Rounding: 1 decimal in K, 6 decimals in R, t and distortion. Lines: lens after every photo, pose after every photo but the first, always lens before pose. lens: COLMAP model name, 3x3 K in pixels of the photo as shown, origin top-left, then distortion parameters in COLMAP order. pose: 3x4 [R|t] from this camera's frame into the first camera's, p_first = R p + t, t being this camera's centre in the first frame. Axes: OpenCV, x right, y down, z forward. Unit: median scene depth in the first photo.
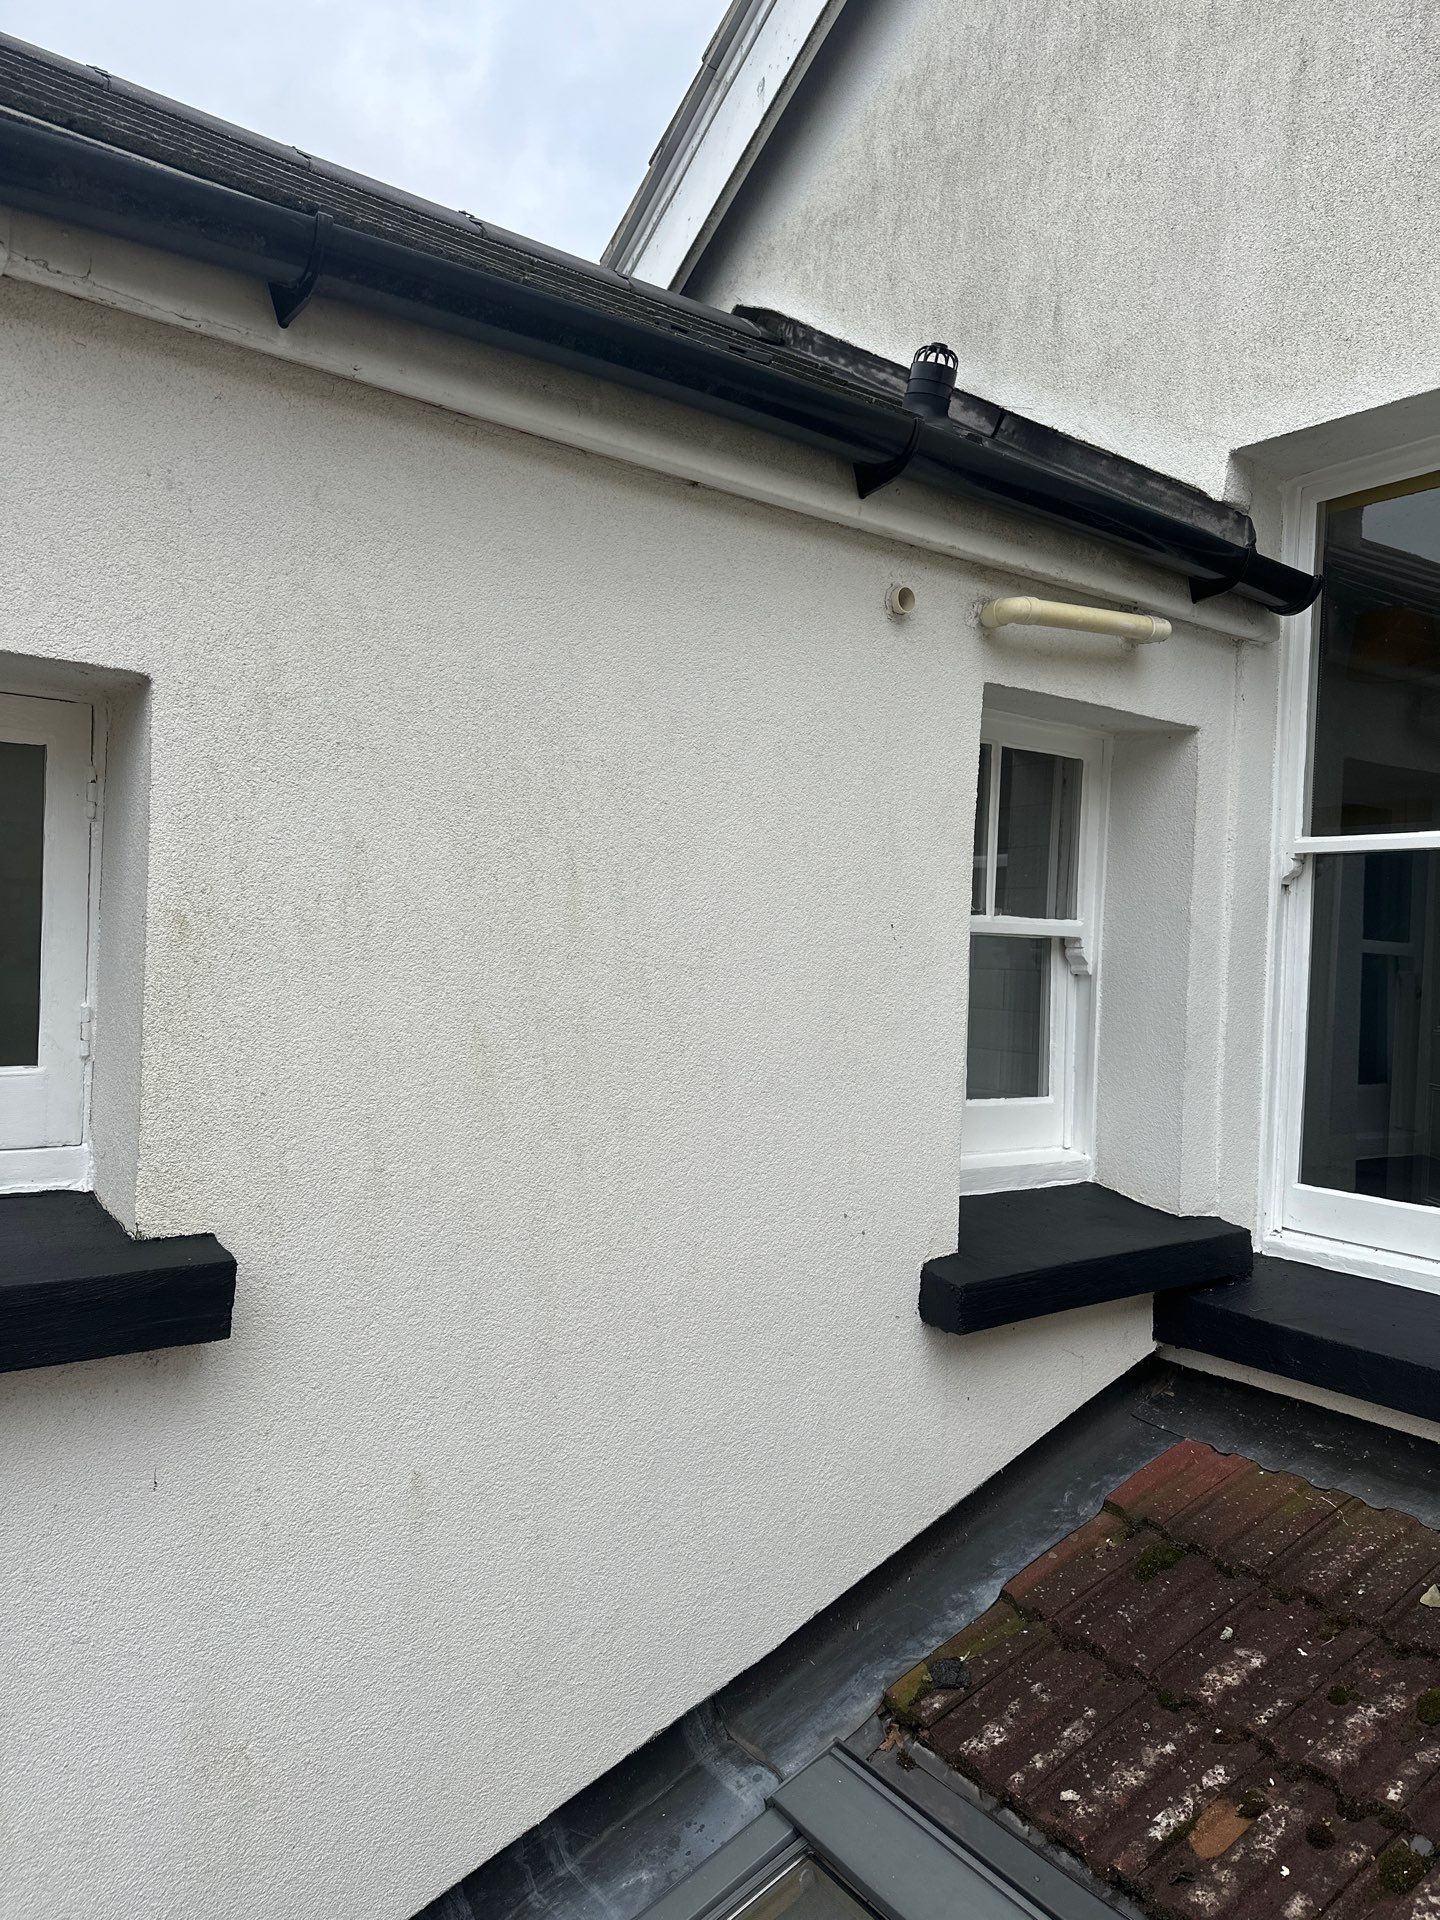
lens RADIAL K [[1329.2, 0, 710.3], [0, 1329.2, 971.6], [0, 0, 1]] dist [0.104242, -0.144992]
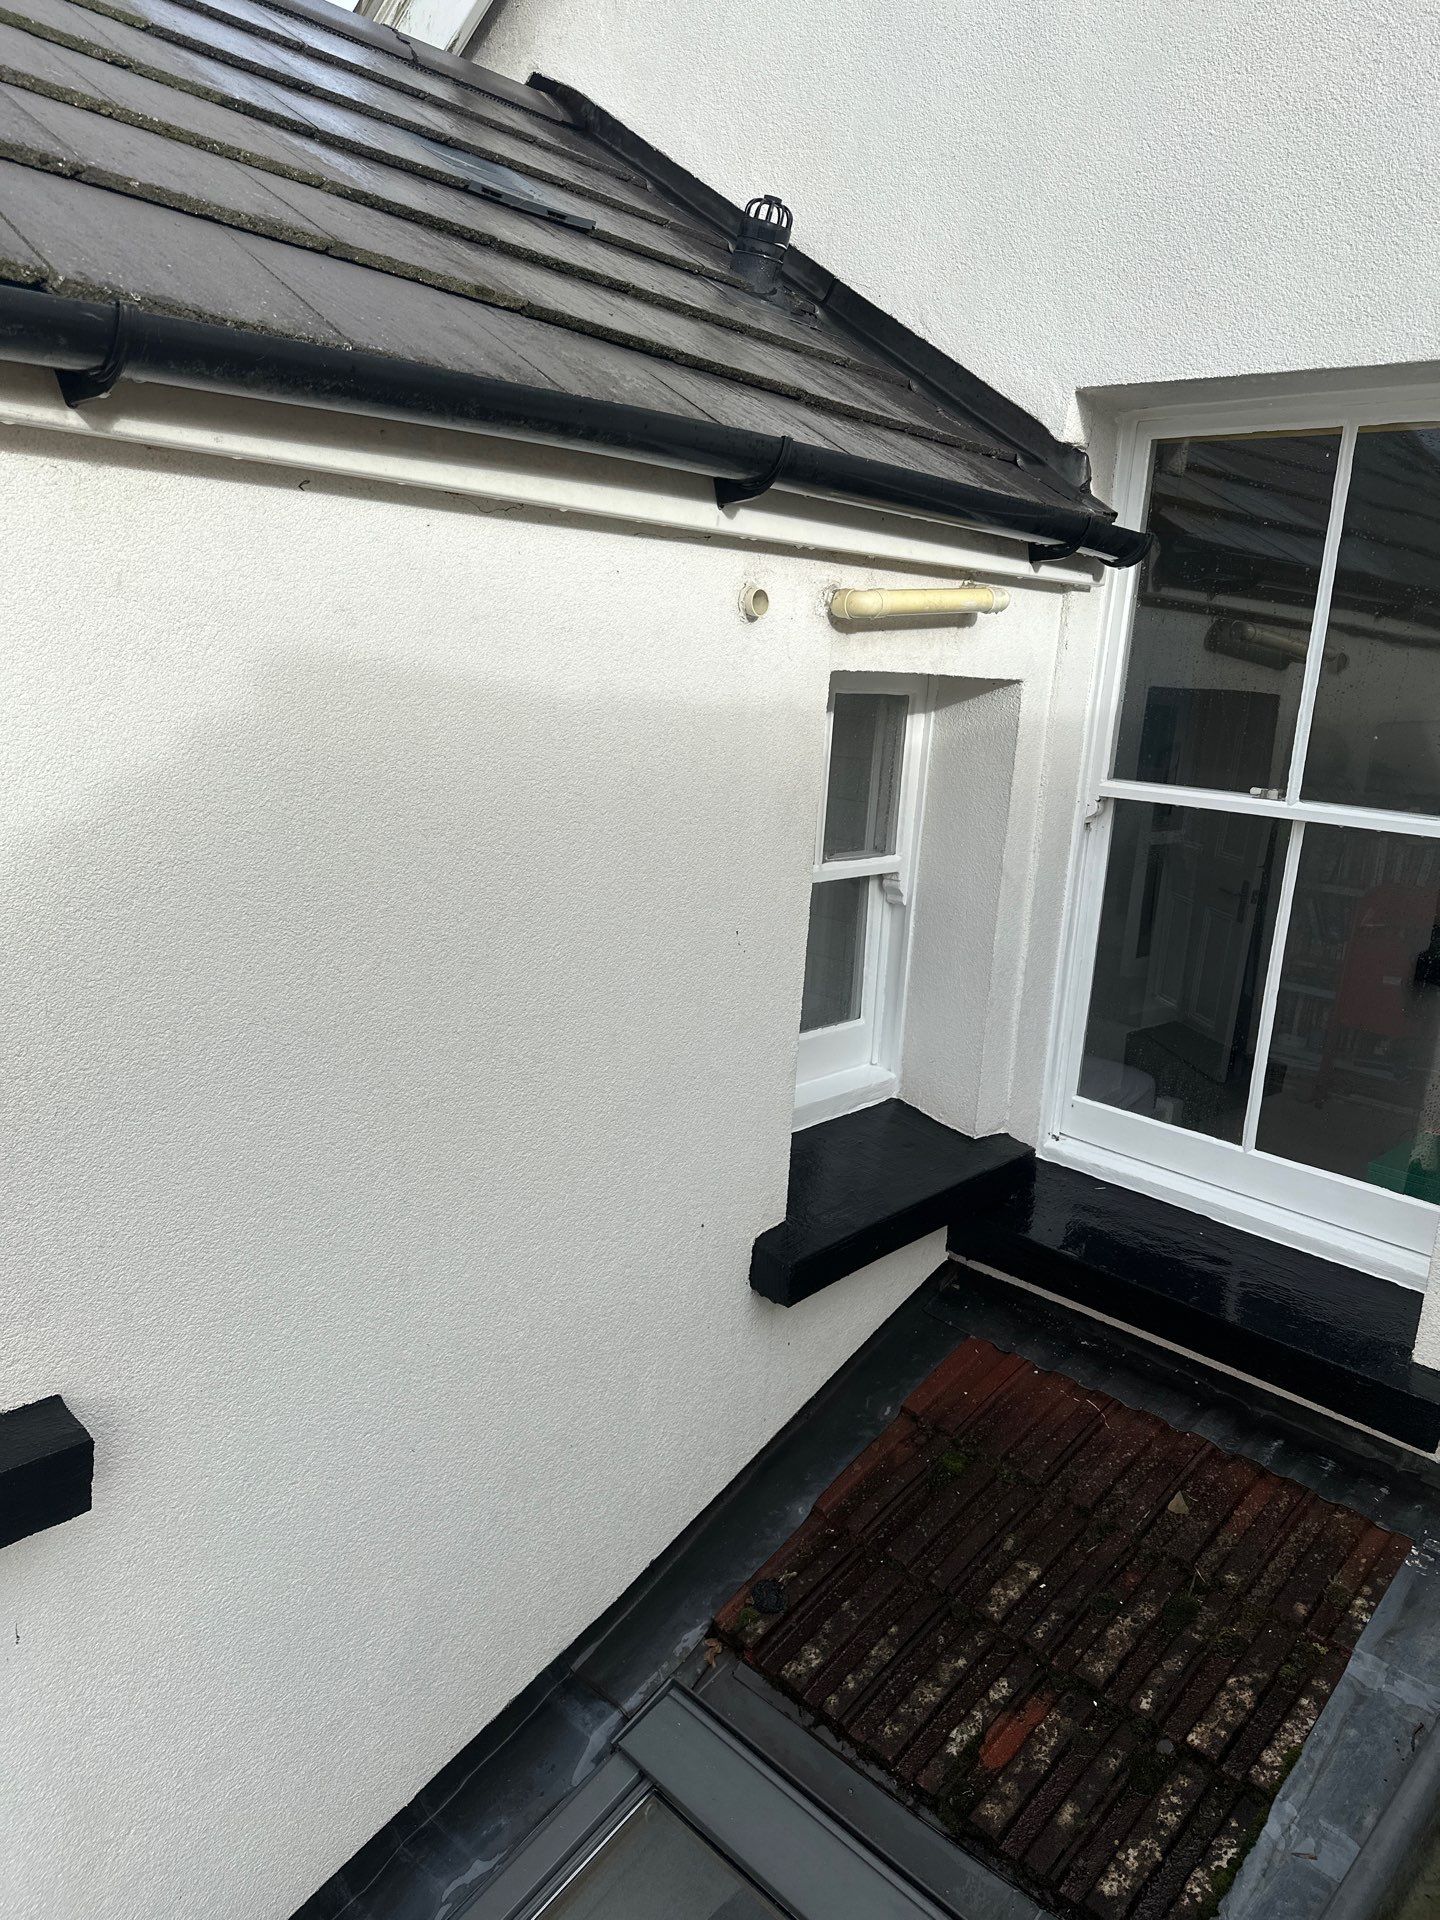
lens RADIAL K [[1325.1, 0, 725.5], [0, 1325.1, 951.6], [0, 0, 1]] dist [0.100064, -0.128488]
pose [[0.982656, -0.015768, 0.184767, -0.052647], [-0.022228, 0.979179, 0.201779, -0.211274], [-0.184102, -0.202387, 0.961845, 0.043739]]
